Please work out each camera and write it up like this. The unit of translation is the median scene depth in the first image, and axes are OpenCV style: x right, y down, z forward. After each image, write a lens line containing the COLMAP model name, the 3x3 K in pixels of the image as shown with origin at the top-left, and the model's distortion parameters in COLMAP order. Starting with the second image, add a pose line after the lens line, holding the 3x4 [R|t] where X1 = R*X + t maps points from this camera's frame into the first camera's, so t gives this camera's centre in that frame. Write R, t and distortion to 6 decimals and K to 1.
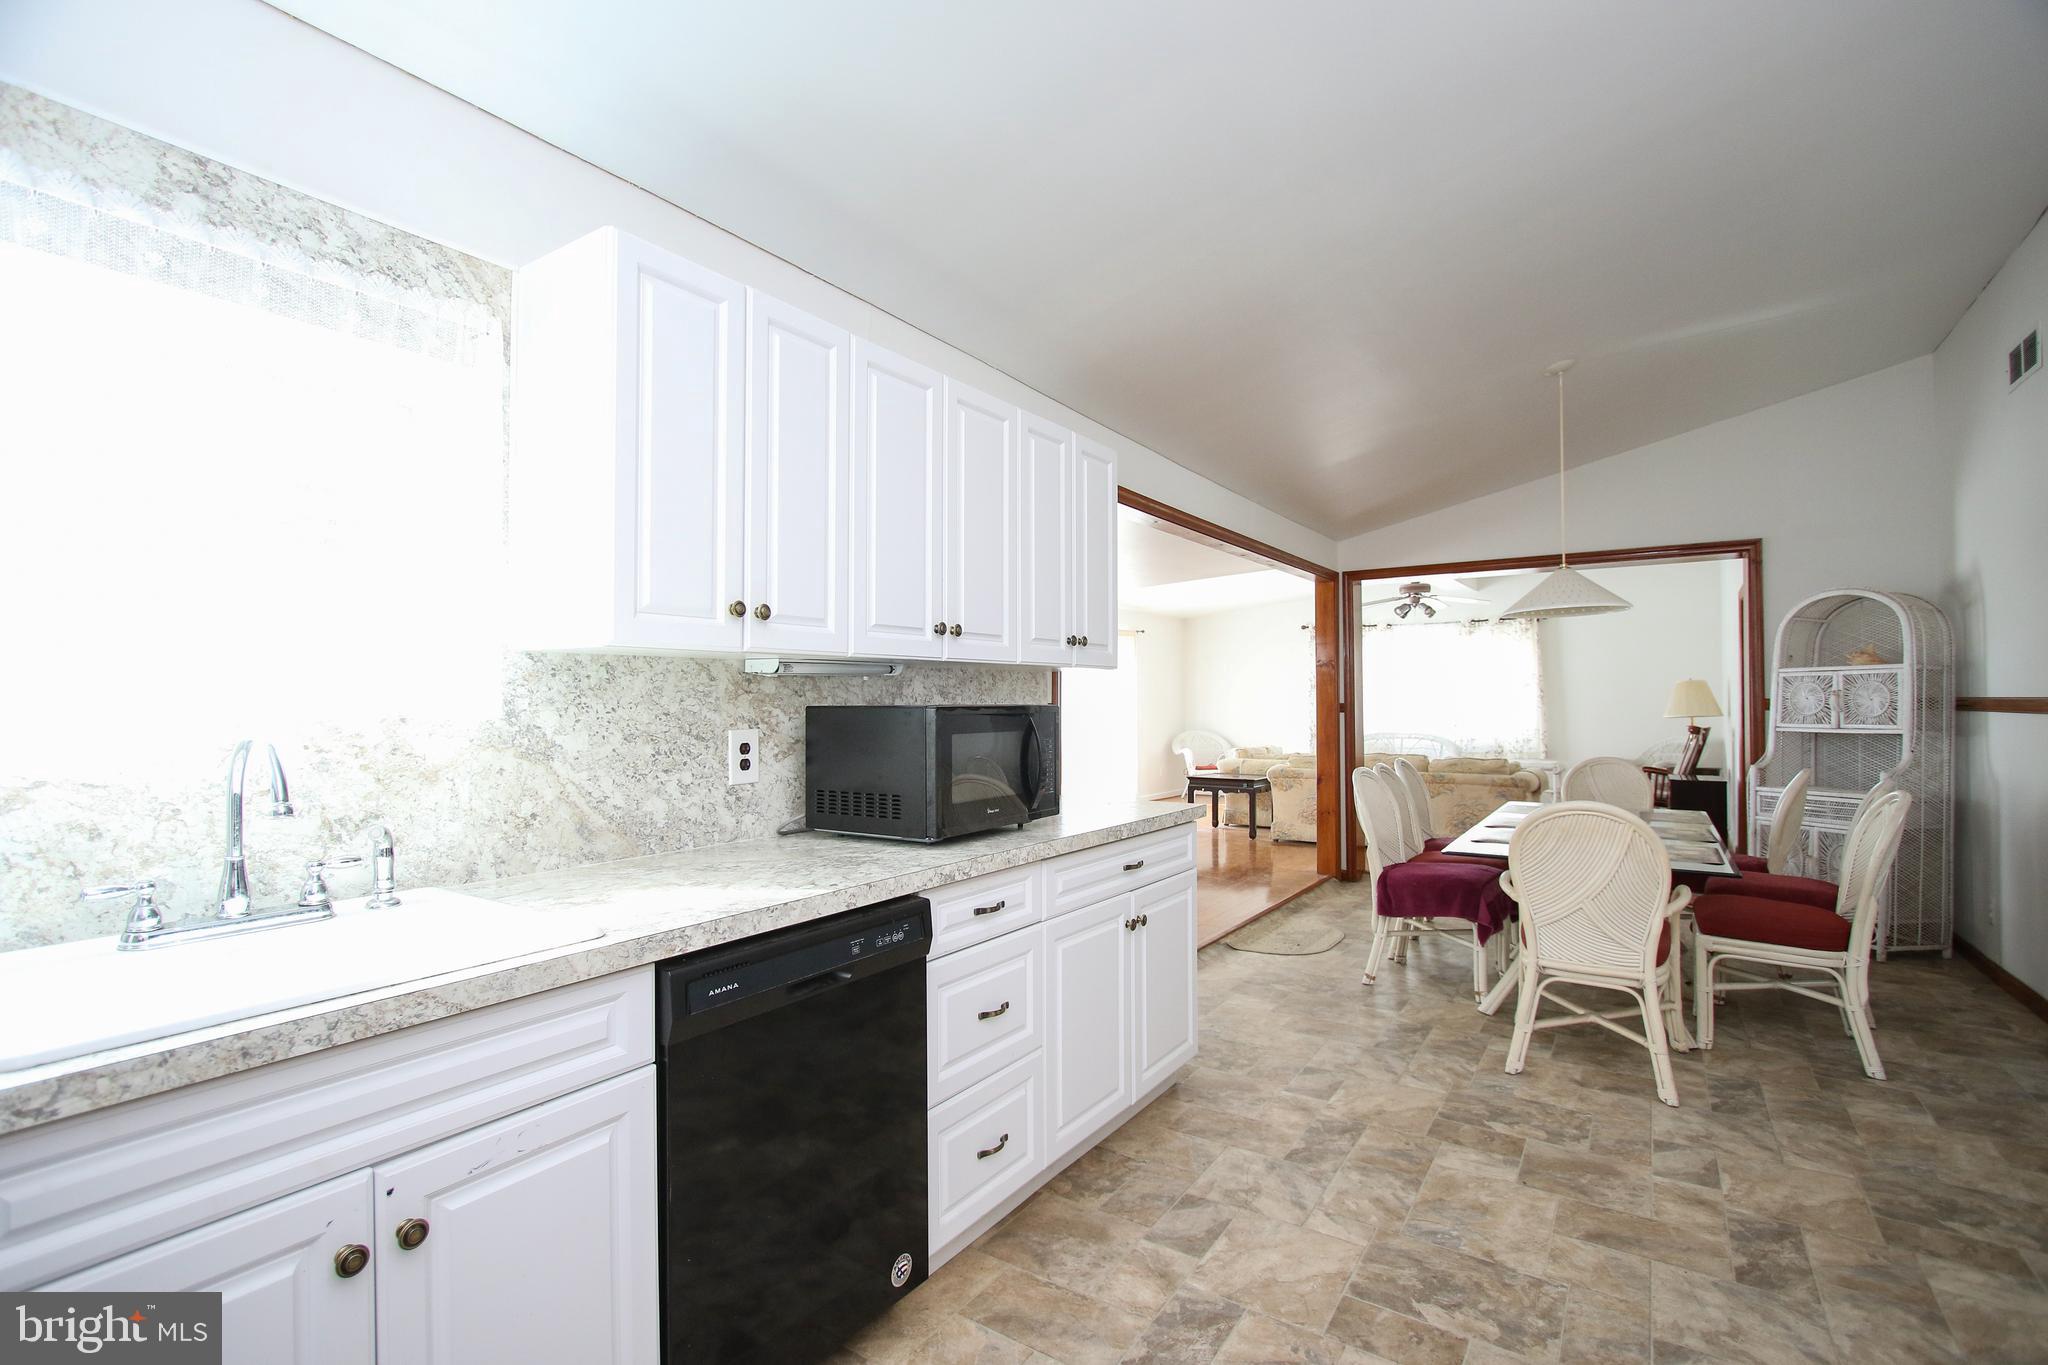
lens RADIAL K [[930.5, 0, 1013.8], [0, 930.5, 679.1], [0, 0, 1]] dist [-0.013886, 0.001978]
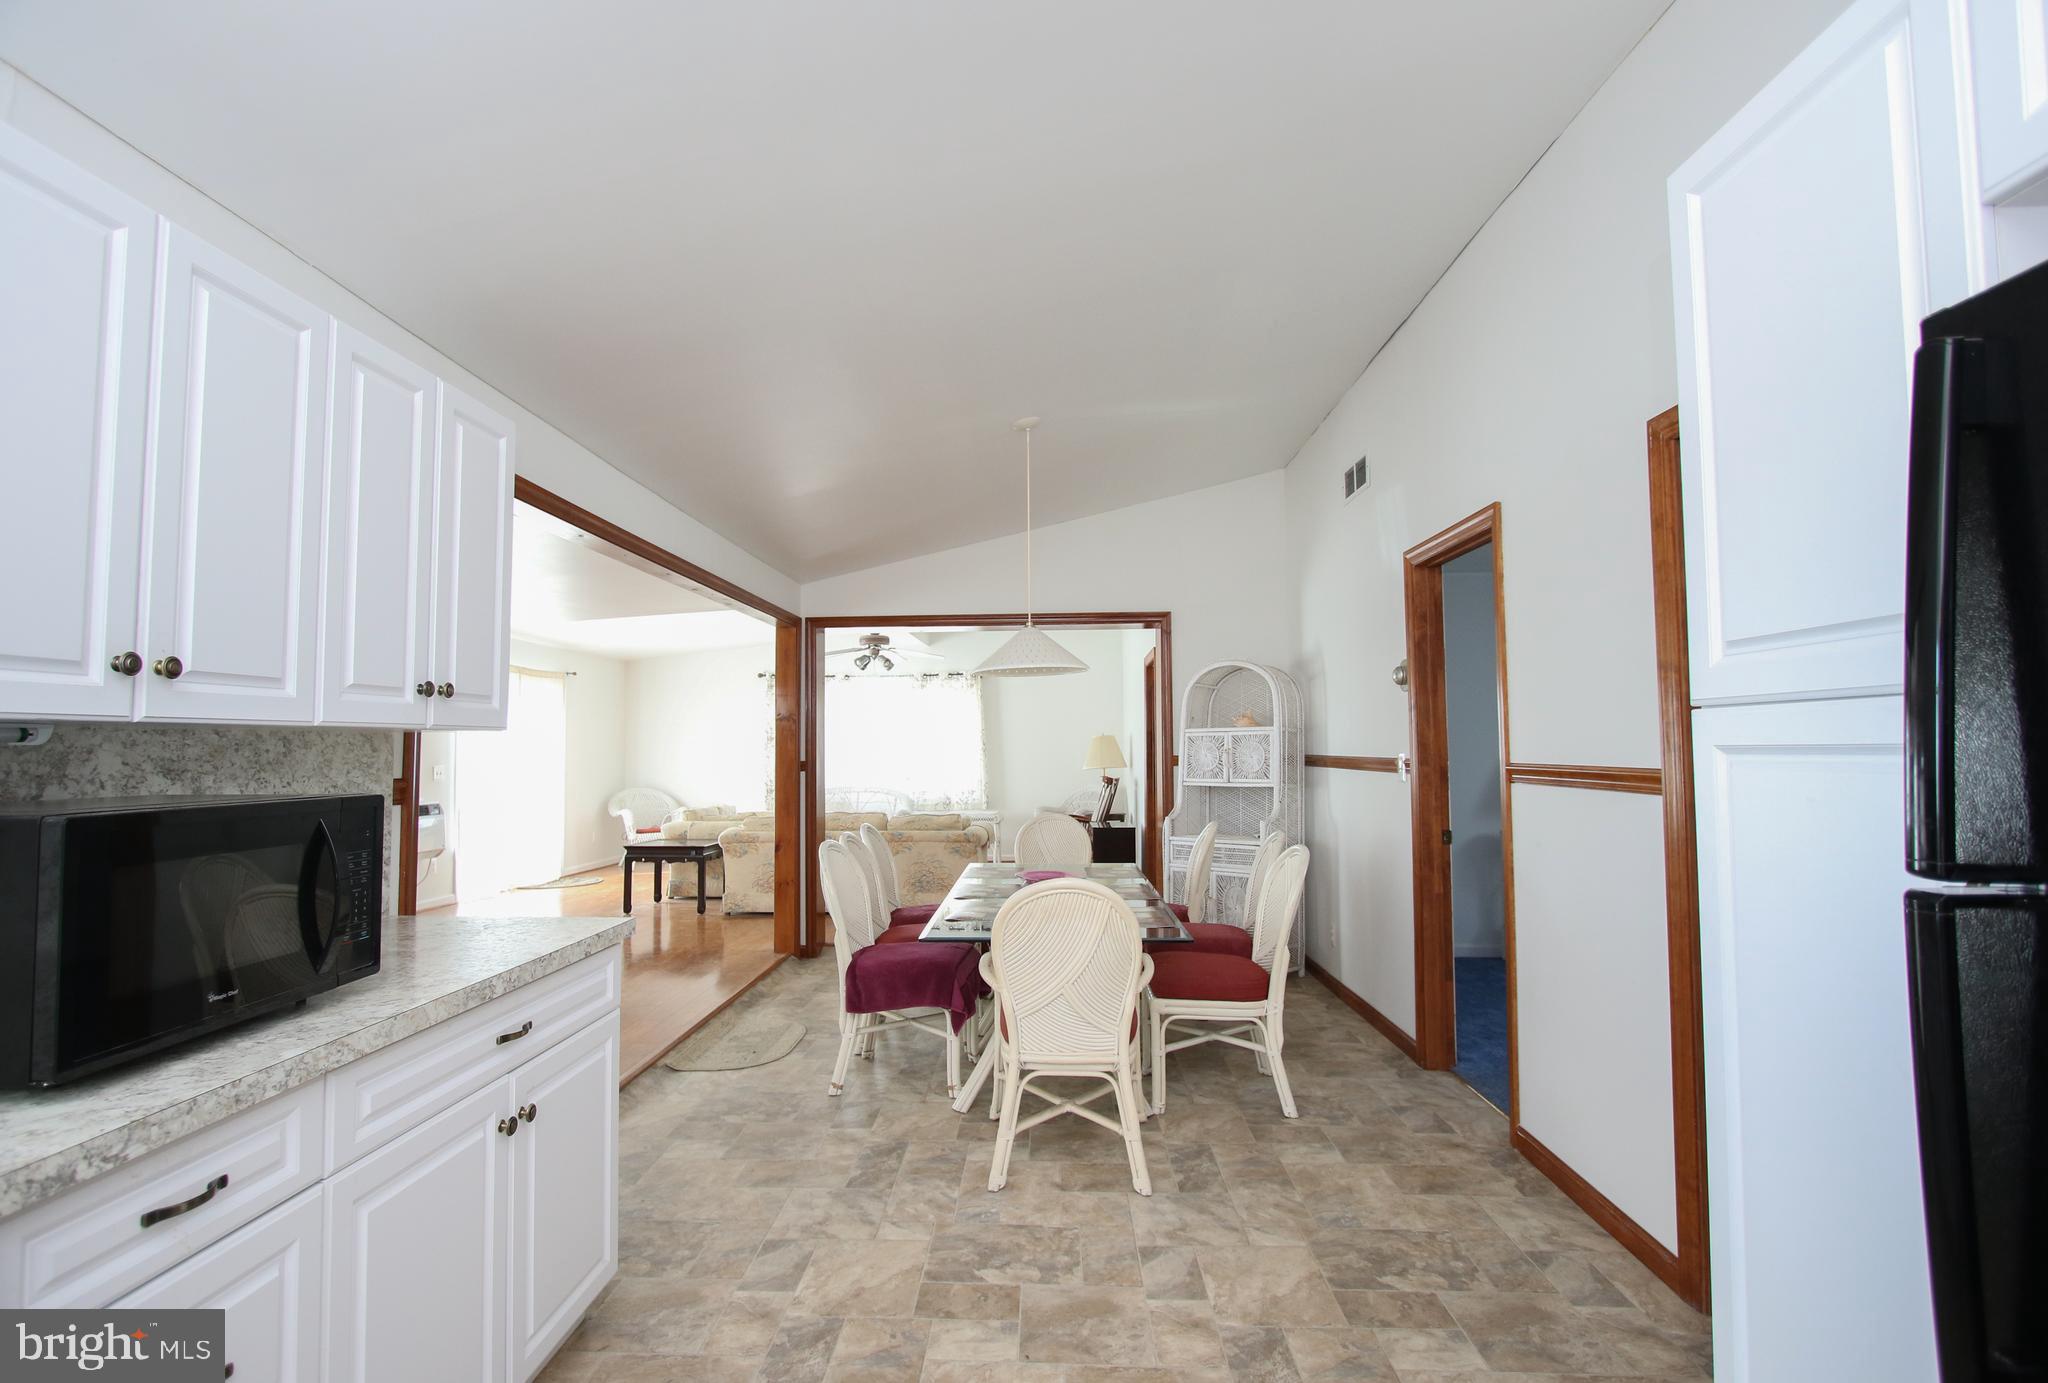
lens RADIAL K [[972.2, 0, 1020.2], [0, 972.2, 699.3], [0, 0, 1]] dist [-0.015121, 0.000233]
pose [[0.844221, 0.022777, 0.535510, 0.037956], [-0.007146, 0.999486, -0.031246, -0.011493], [-0.535947, 0.022552, 0.843950, 0.143197]]
